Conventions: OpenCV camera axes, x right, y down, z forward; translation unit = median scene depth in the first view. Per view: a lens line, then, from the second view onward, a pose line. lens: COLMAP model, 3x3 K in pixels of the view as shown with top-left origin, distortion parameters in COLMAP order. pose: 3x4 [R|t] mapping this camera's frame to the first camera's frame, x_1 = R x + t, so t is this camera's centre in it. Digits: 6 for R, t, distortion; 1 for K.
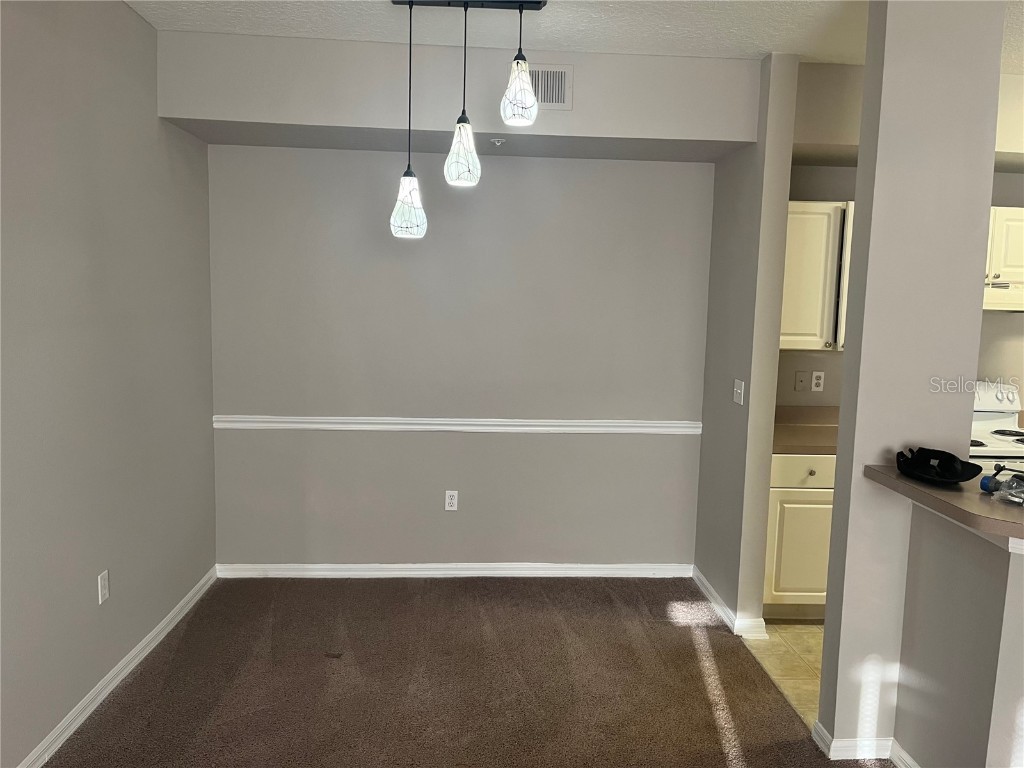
lens RADIAL K [[780.1, 0, 509.3], [0, 780.1, 382.5], [0, 0, 1]] dist [0.006660, 0.002162]
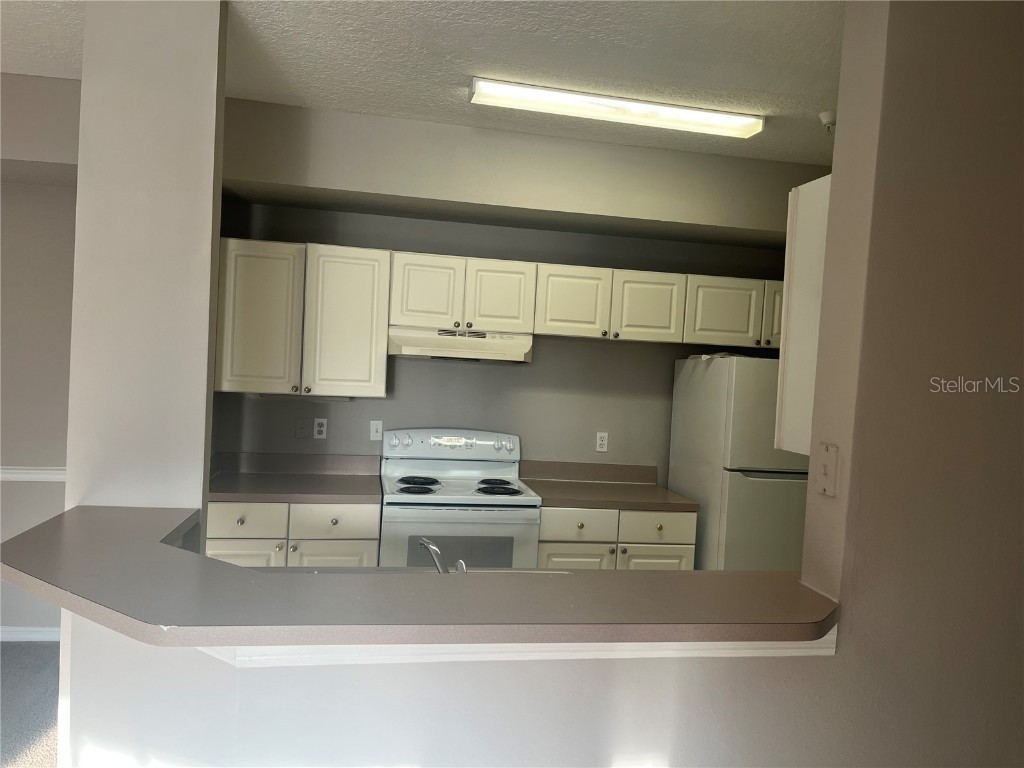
lens RADIAL K [[780.1, 0, 509.3], [0, 780.1, 382.5], [0, 0, 1]] dist [0.006660, 0.002162]
pose [[0.987985, 0.024318, 0.152627, 0.518874], [-0.012280, 0.996773, -0.079325, 0.017474], [-0.154064, 0.076498, 0.985095, 0.005507]]
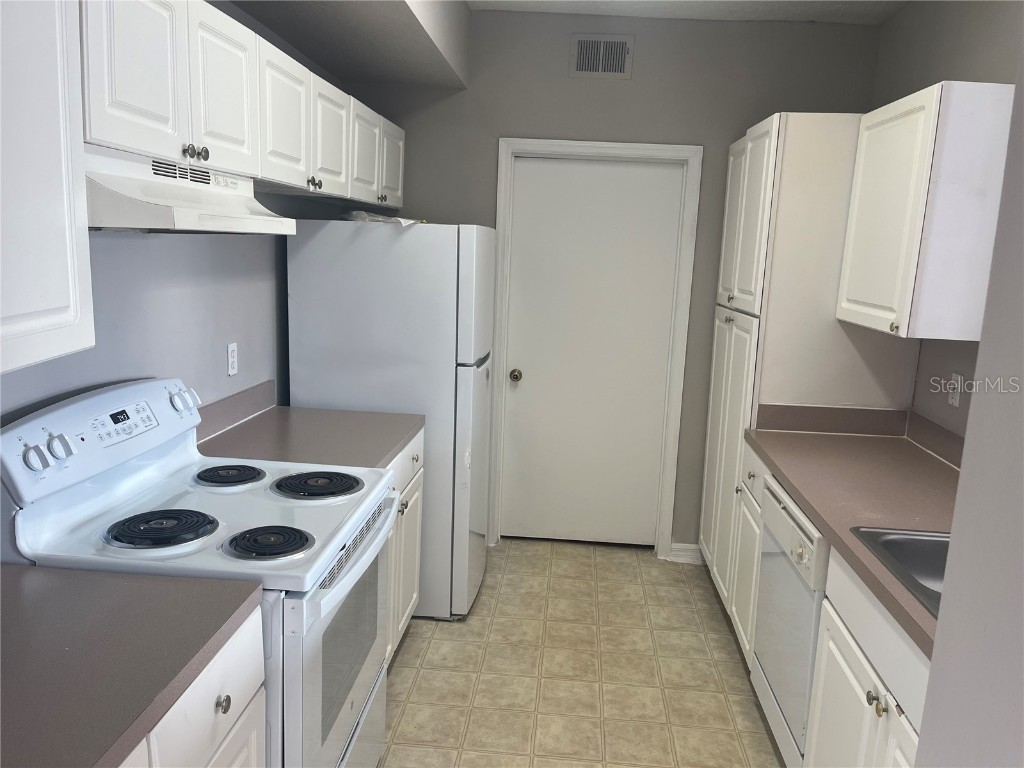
lens RADIAL K [[780.1, 0, 509.3], [0, 780.1, 382.5], [0, 0, 1]] dist [0.006660, 0.002162]
pose [[0.111746, -0.191208, 0.975168, 0.174477], [0.071991, 0.980293, 0.183963, -0.076687], [-0.991126, 0.049646, 0.123309, 0.778151]]
